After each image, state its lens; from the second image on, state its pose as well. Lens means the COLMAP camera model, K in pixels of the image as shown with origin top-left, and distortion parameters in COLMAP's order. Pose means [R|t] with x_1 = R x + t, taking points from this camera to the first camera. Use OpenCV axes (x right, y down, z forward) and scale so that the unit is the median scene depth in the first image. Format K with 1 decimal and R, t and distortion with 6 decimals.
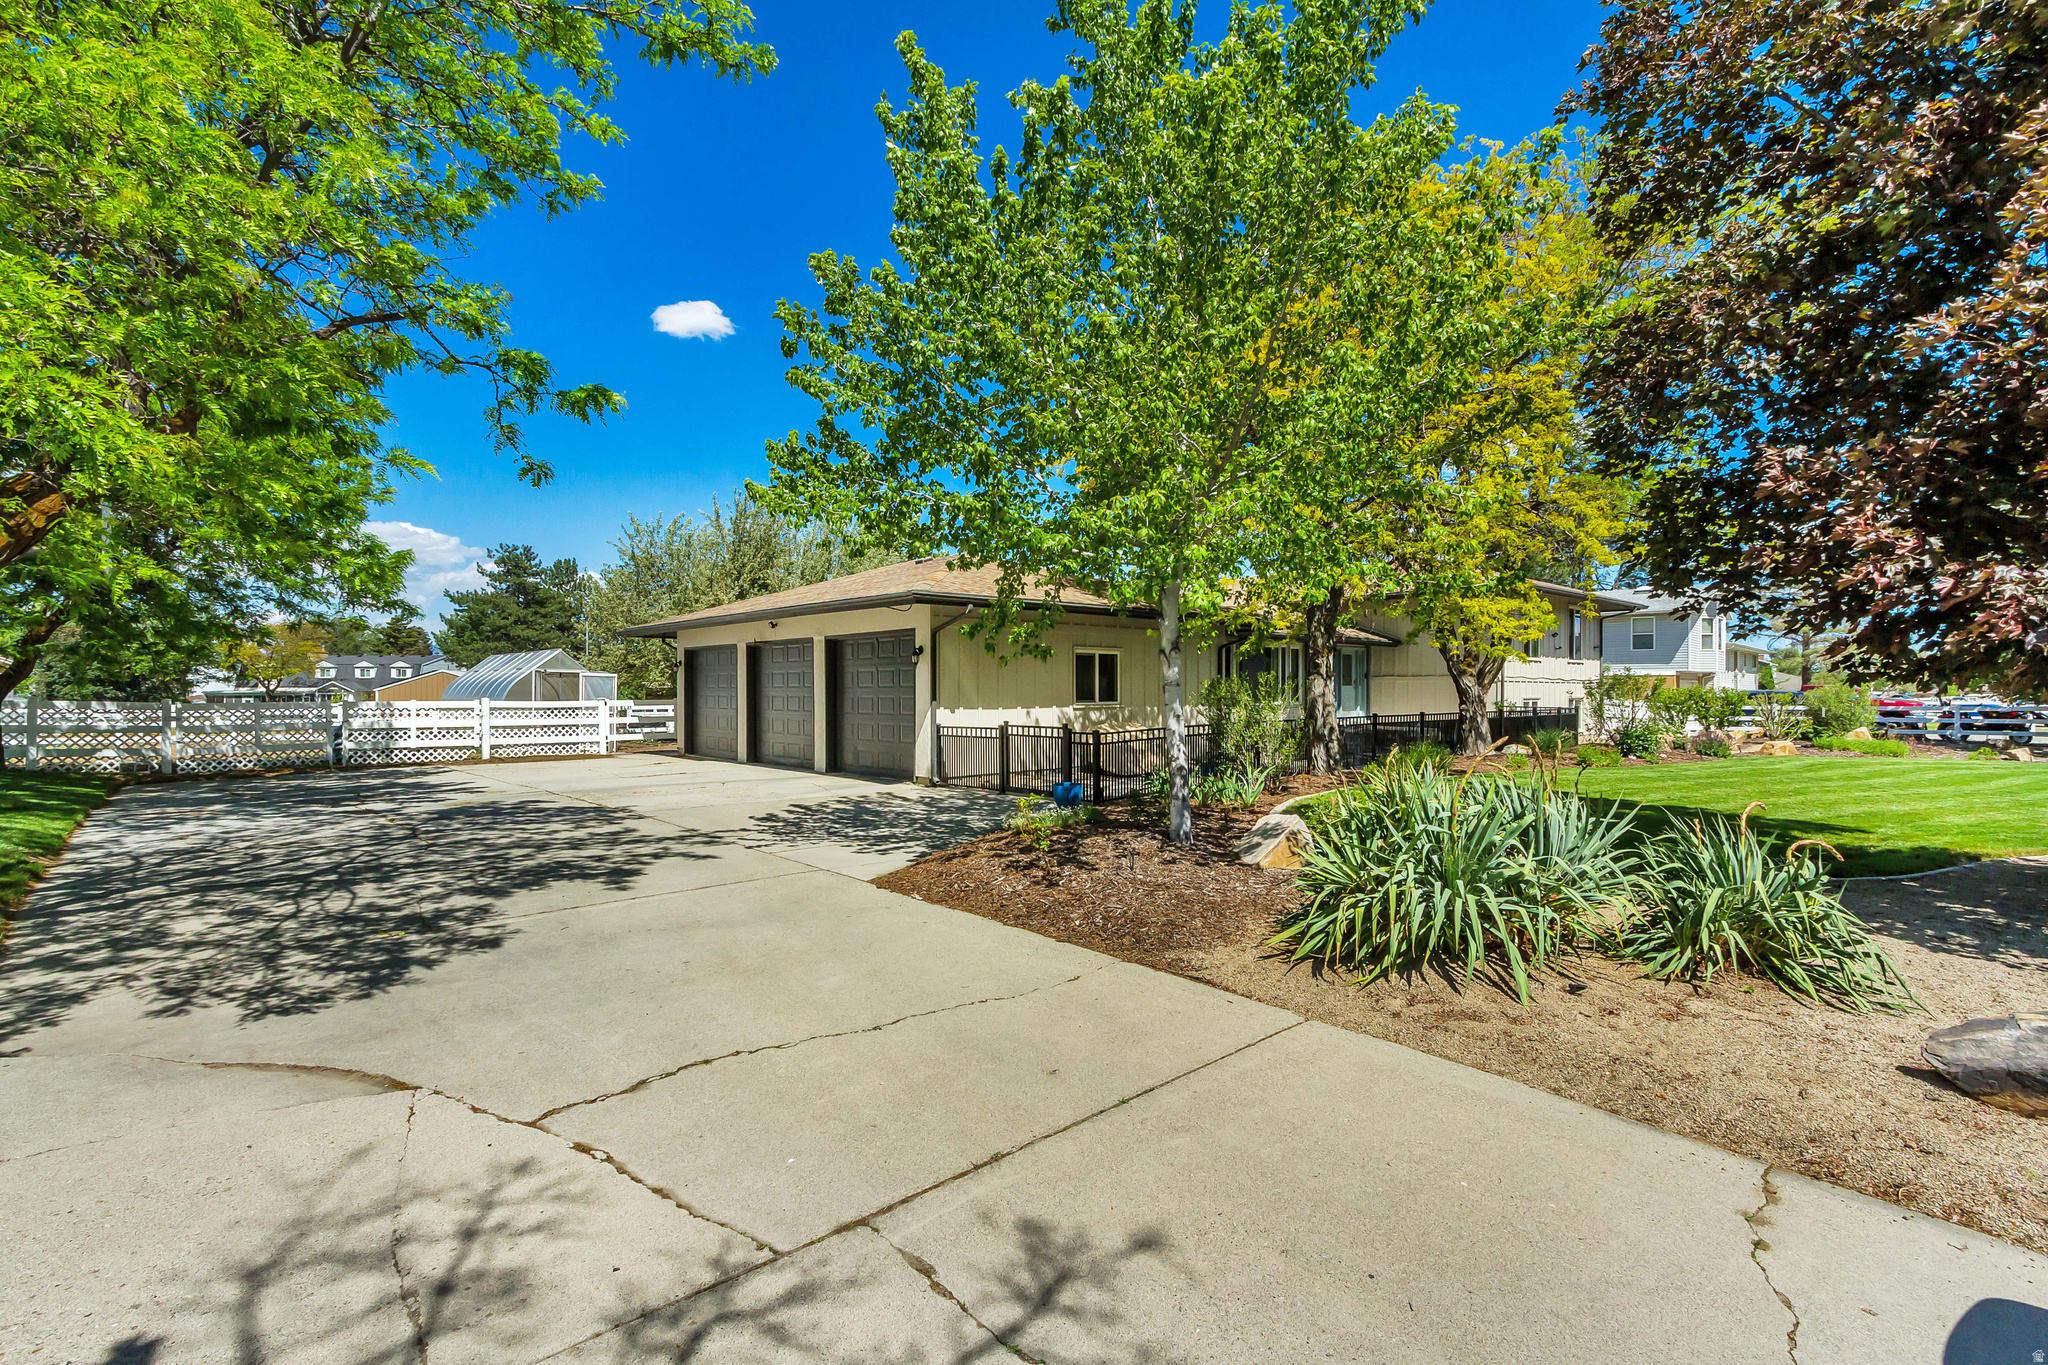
lens RADIAL K [[950.8, 0, 1029.5], [0, 950.8, 686.0], [0, 0, 1]] dist [0.004874, -0.001869]
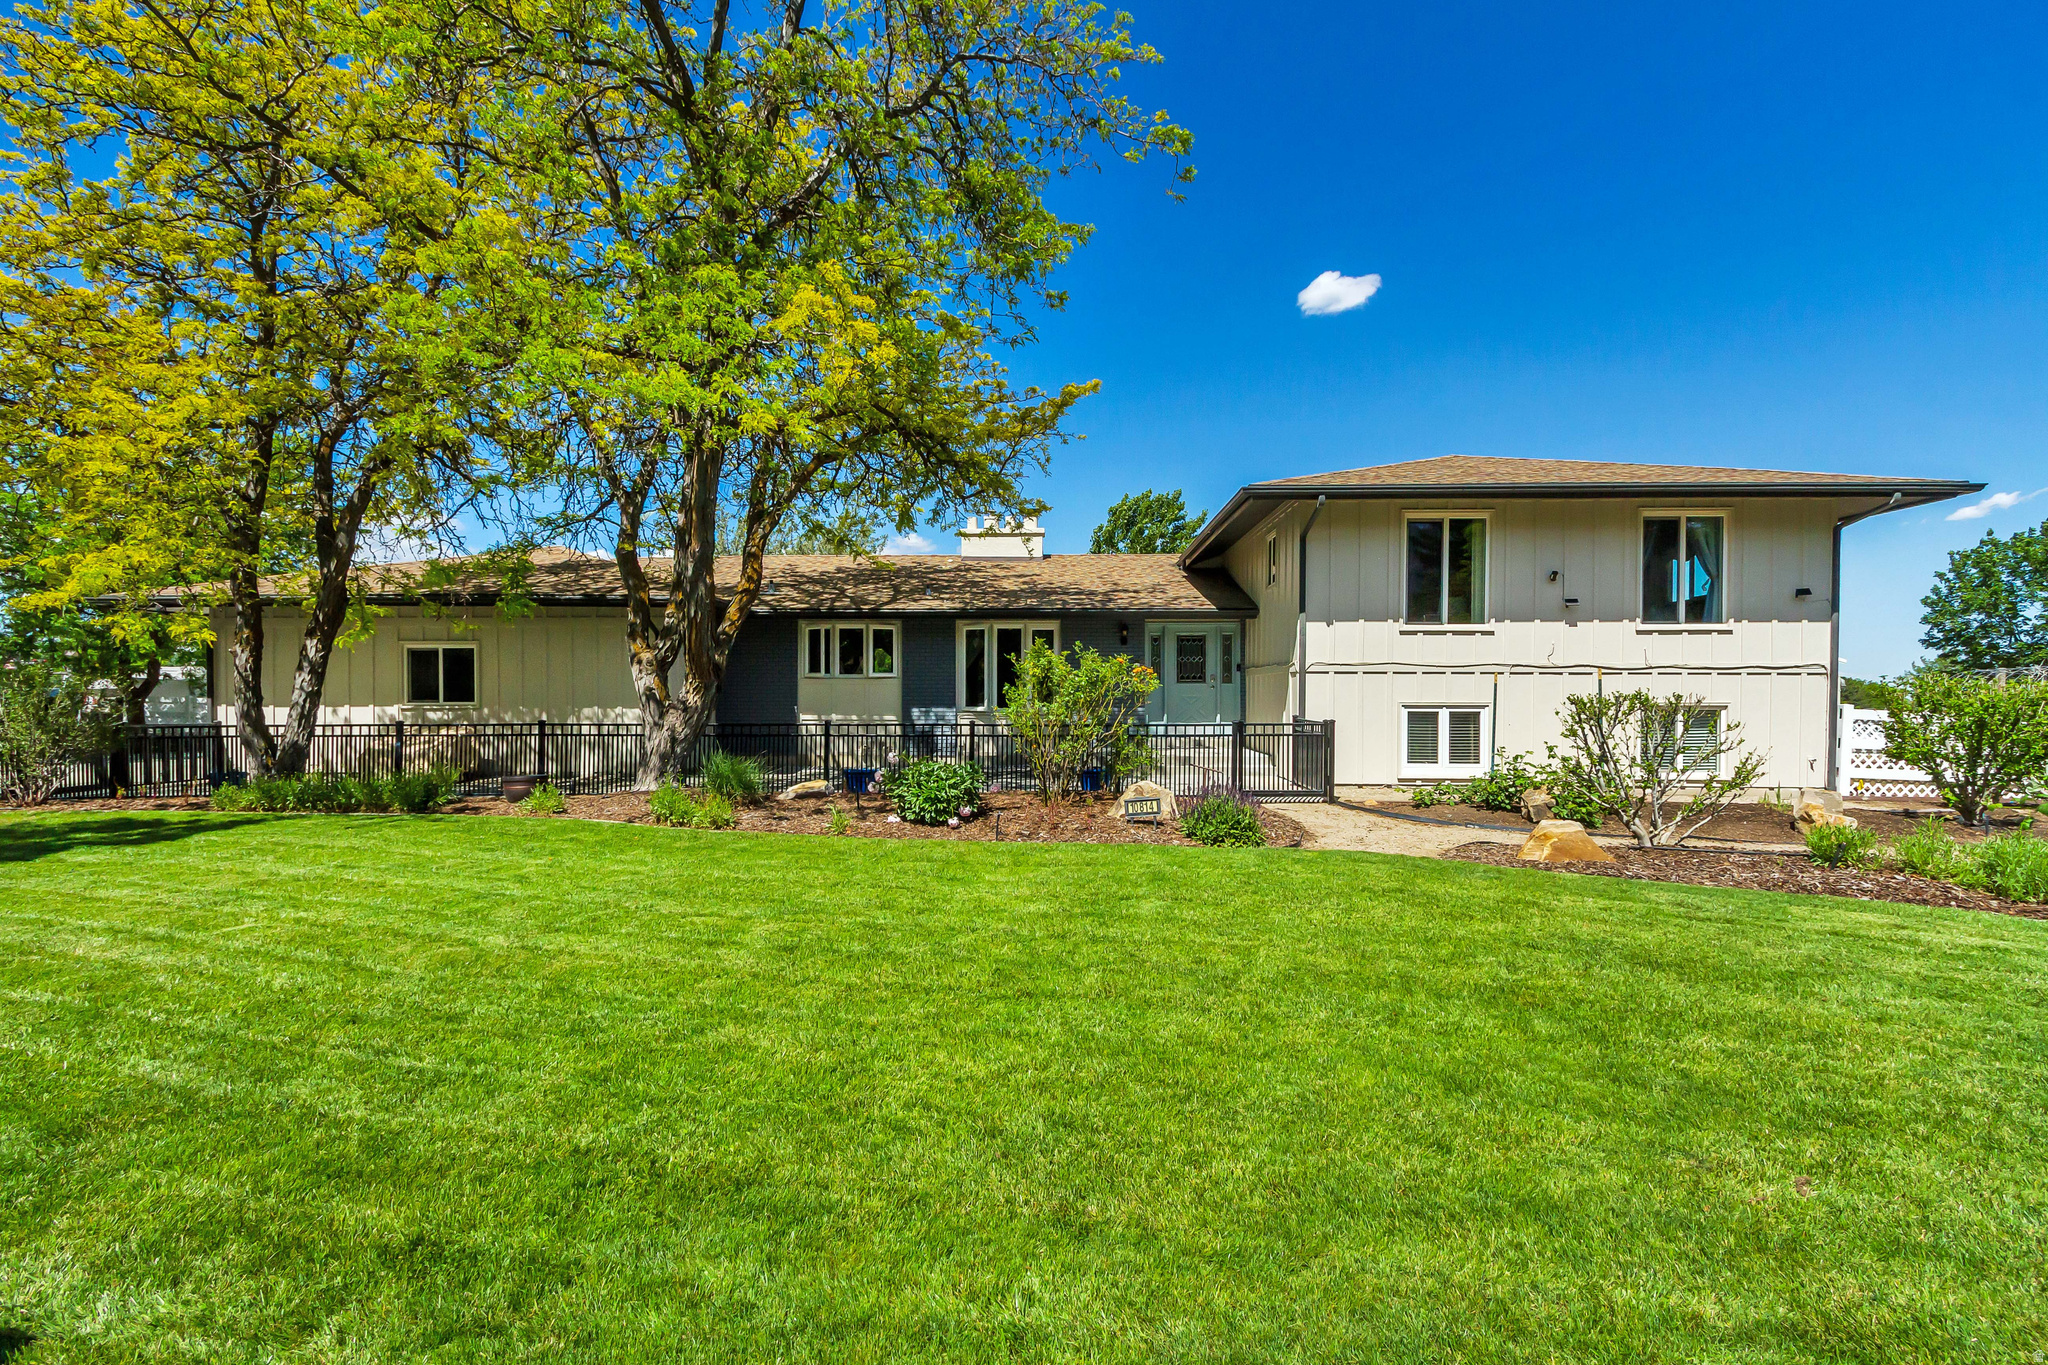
lens RADIAL K [[950.8, 0, 1024.8], [0, 950.8, 695.7], [0, 0, 1]] dist [0.004874, -0.001869]
pose [[0.733139, 0.000599, -0.680078, 0.958564], [0.001528, 0.999996, 0.002529, 0.009095], [0.680077, -0.002893, 0.733135, 0.624819]]
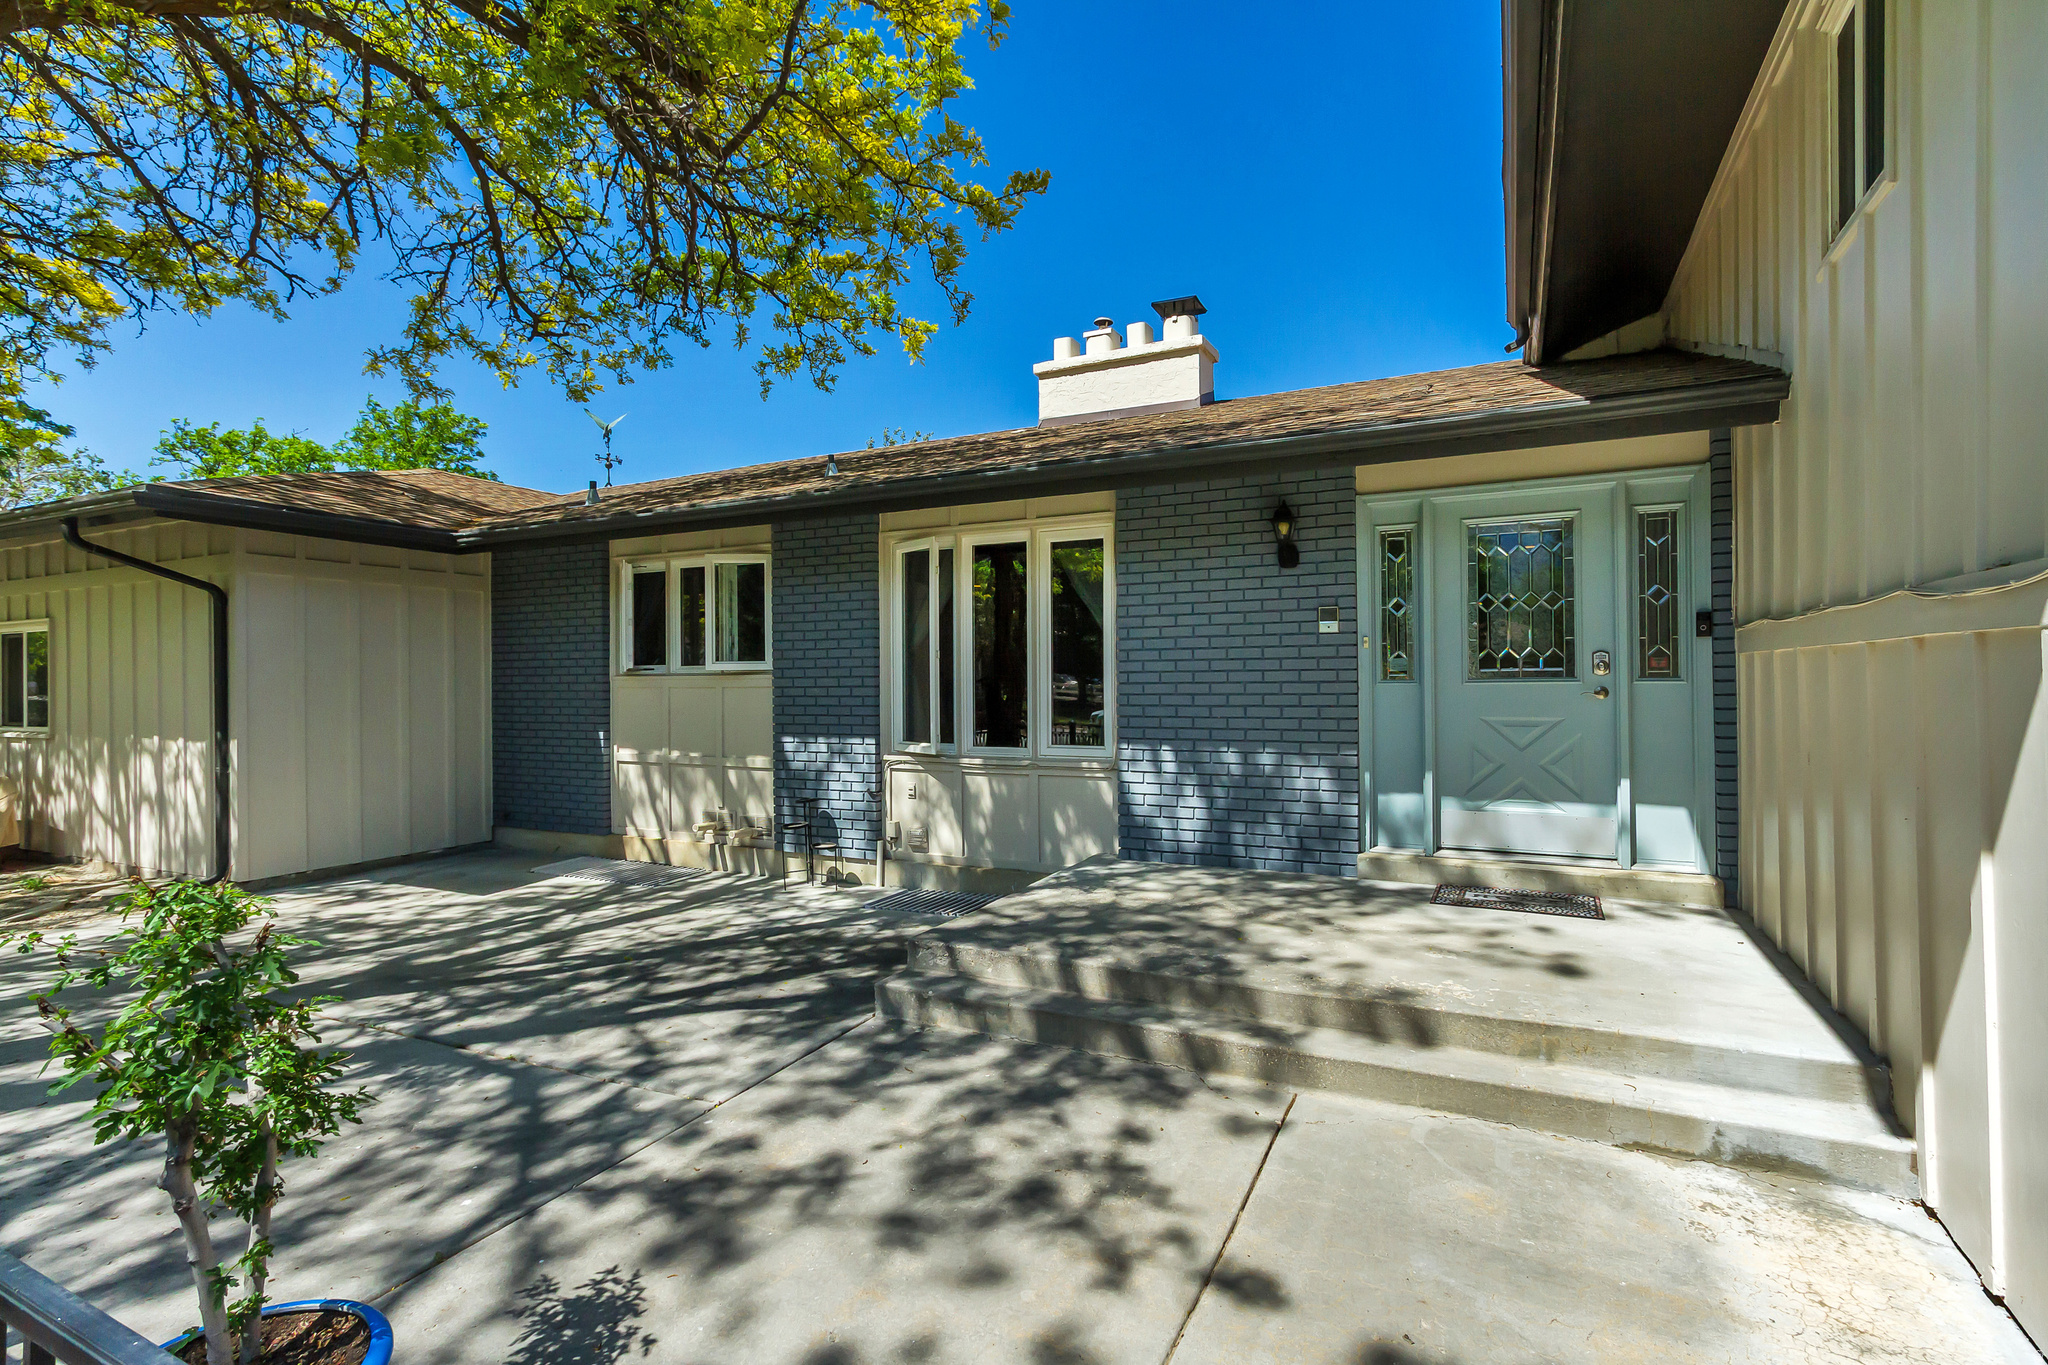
lens RADIAL K [[950.8, 0, 1025.7], [0, 950.8, 674.8], [0, 0, 1]] dist [0.004874, -0.001869]
pose [[0.373121, -0.006133, -0.927762, 0.666651], [0.012490, 0.999921, -0.001587, -0.002892], [0.927699, -0.010996, 0.373168, 1.152311]]
